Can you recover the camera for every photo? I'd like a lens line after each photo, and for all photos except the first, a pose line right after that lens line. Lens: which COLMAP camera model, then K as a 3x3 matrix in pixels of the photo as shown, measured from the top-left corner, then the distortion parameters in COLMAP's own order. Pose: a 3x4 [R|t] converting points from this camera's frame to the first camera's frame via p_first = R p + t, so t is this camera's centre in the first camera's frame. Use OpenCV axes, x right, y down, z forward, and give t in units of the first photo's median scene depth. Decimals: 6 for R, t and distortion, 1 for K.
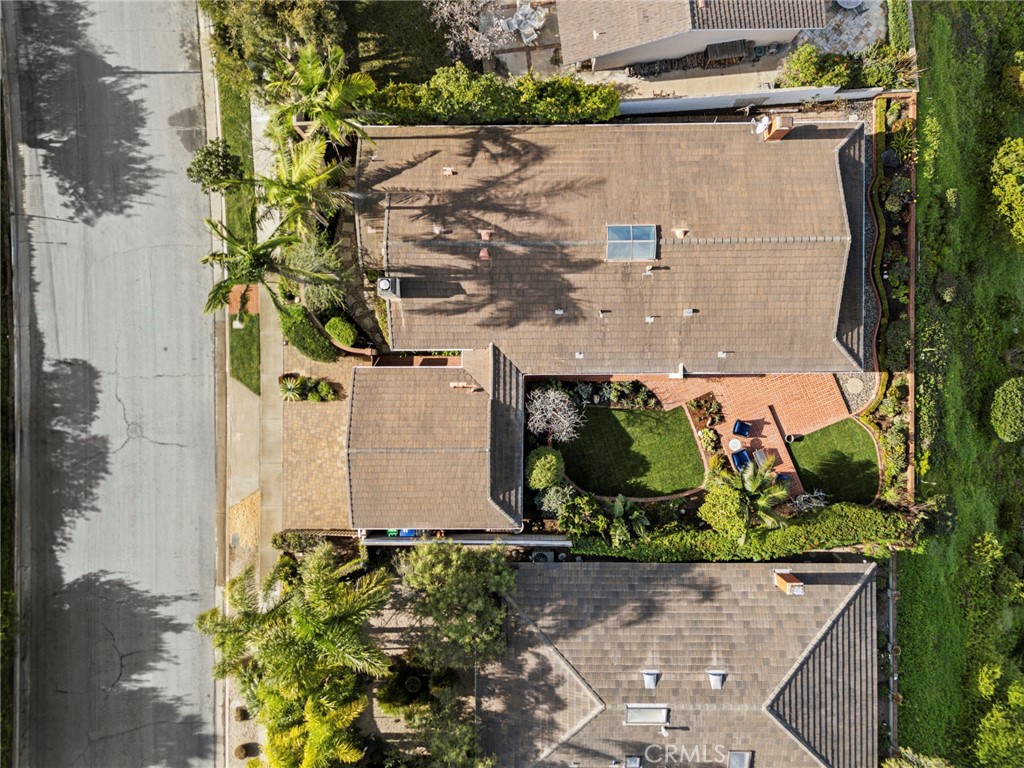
lens RADIAL K [[752.0, 0, 512.0], [0, 752.0, 384.0], [0, 0, 1]] dist [0.010507, 0.003416]
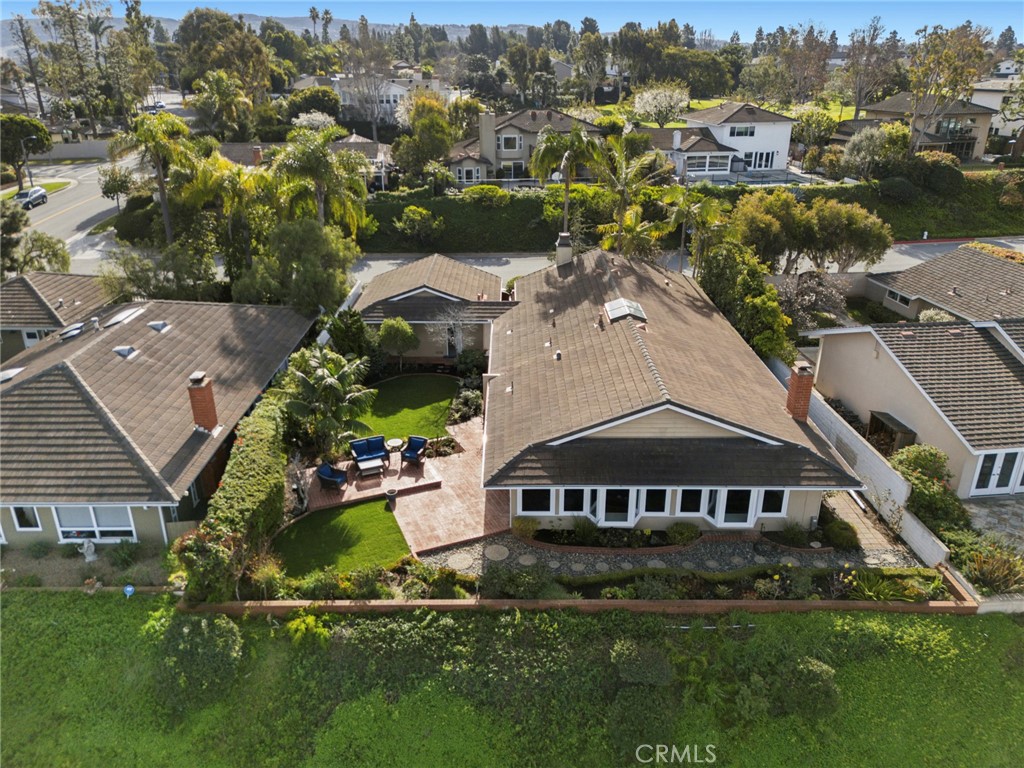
lens RADIAL K [[752.0, 0, 512.0], [0, 752.0, 384.0], [0, 0, 1]] dist [0.010507, 0.003416]
pose [[-0.002335, 0.418851, -0.908052, 0.966145], [-0.999970, -0.007703, -0.000982, -0.038774], [-0.007406, 0.908022, 0.418856, 0.616826]]
